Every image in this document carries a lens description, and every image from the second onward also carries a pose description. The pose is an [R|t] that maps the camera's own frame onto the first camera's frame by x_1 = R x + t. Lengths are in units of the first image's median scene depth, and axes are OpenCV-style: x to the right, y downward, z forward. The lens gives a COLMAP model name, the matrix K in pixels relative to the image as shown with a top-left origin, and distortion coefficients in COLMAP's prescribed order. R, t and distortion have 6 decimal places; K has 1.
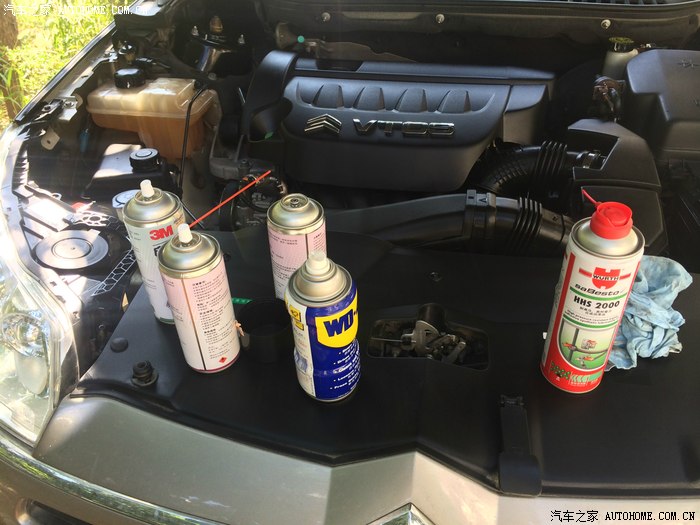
lens RADIAL K [[588.9, 0, 353.0], [0, 588.9, 265.4], [0, 0, 1]] dist [0.063827, -0.097819]
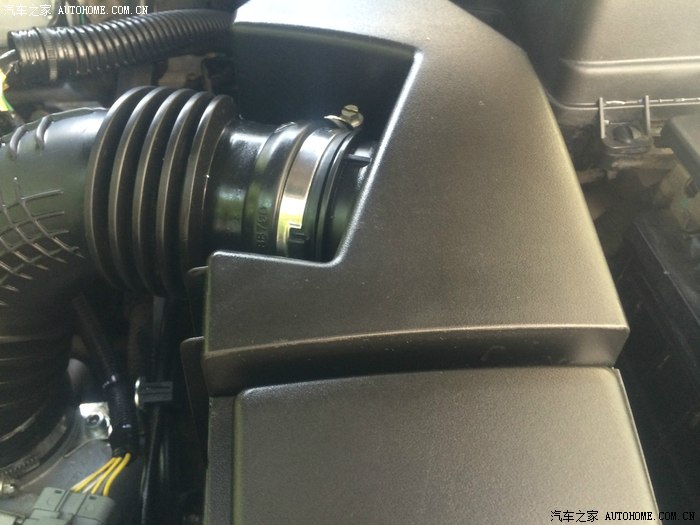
lens RADIAL K [[588.9, 0, 346.3], [0, 588.9, 263.6], [0, 0, 1]] dist [0.063827, -0.097819]
pose [[0.967003, -0.178973, 0.181311, 0.353356], [0.133618, 0.962232, 0.237181, -0.188826], [-0.216912, -0.205129, 0.954396, 0.747022]]
